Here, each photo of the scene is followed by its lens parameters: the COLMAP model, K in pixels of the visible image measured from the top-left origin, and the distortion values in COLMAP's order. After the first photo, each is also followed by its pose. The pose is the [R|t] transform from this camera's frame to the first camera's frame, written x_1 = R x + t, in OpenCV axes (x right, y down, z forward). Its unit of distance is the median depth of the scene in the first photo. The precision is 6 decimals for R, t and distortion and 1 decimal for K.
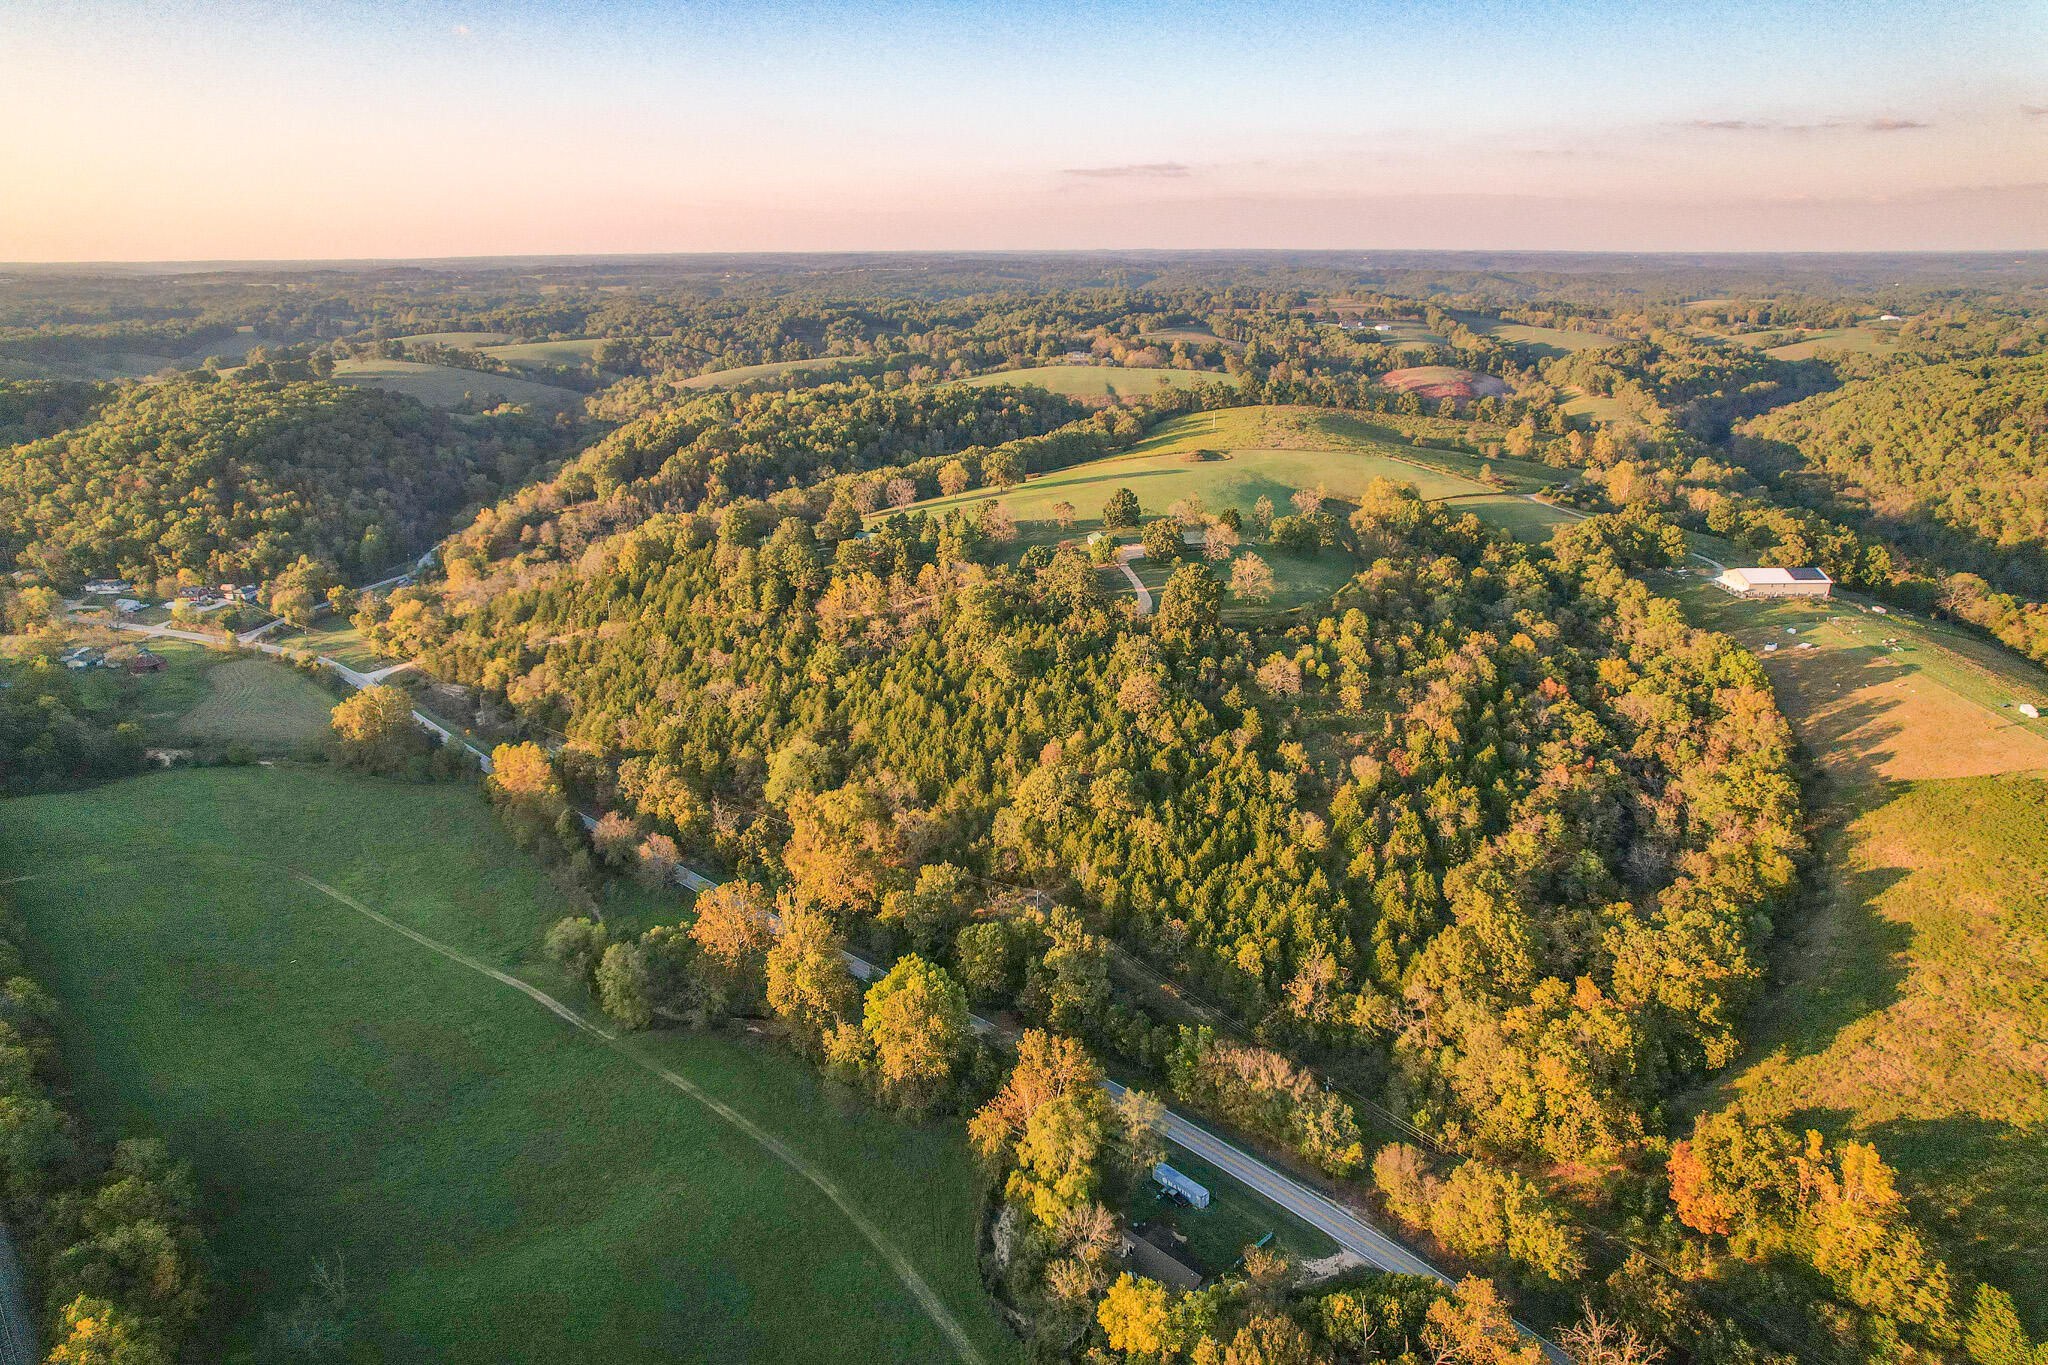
lens RADIAL K [[1310.0, 0, 1012.7], [0, 1310.0, 682.9], [0, 0, 1]] dist [-0.066967, 0.062904]
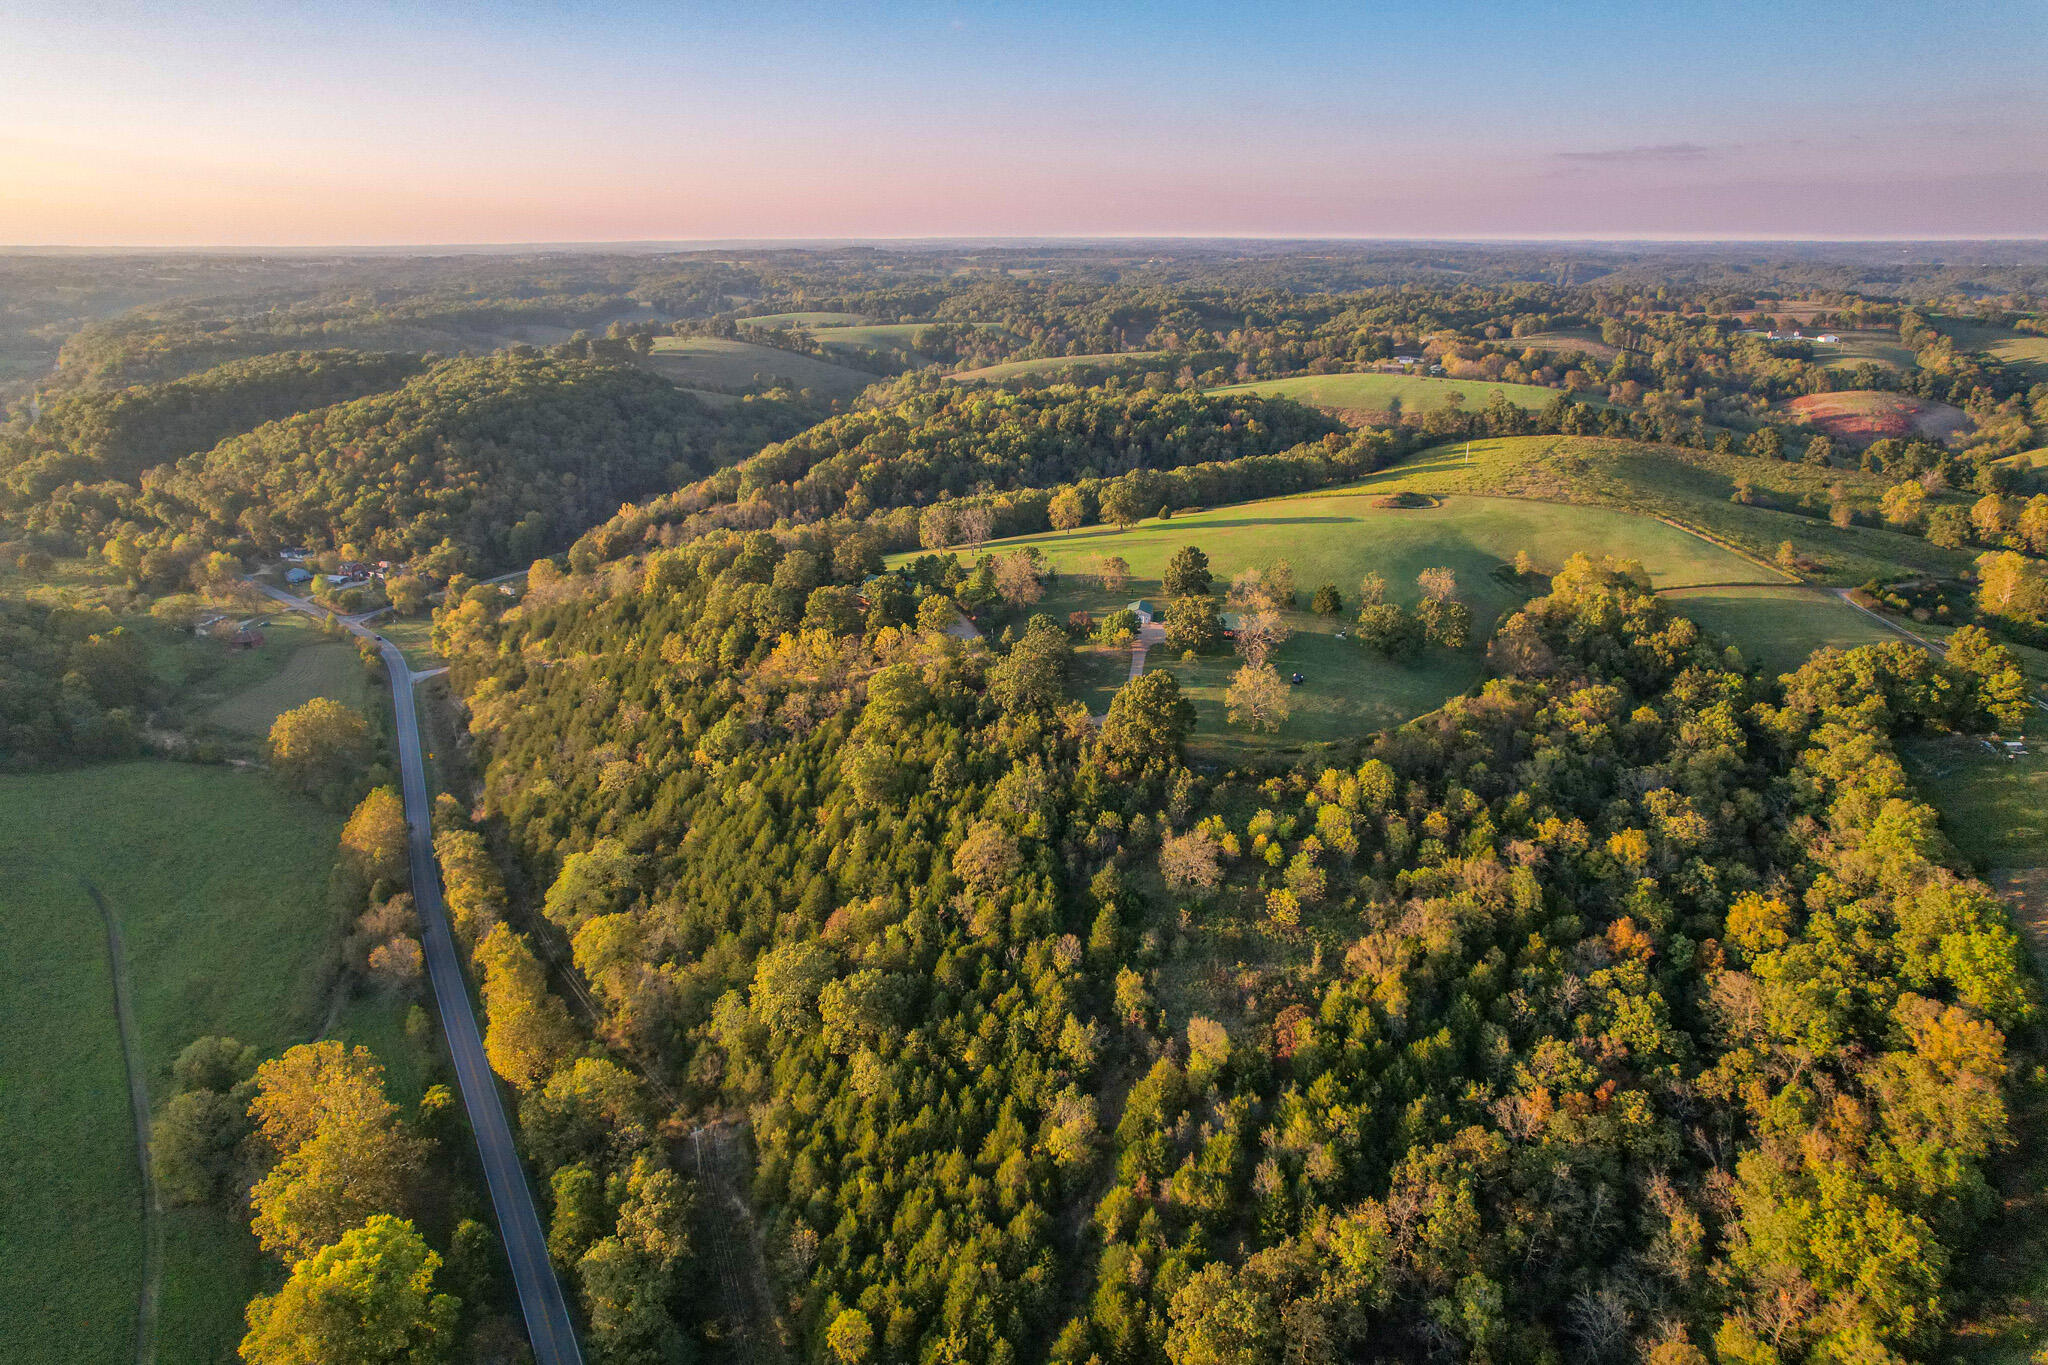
lens RADIAL K [[1310.0, 0, 1012.7], [0, 1310.0, 682.9], [0, 0, 1]] dist [-0.066967, 0.062904]
pose [[0.943301, 0.111473, -0.312660, 0.198201], [-0.108317, 0.993736, 0.027504, -0.065234], [0.313768, 0.007922, 0.949467, 0.189668]]
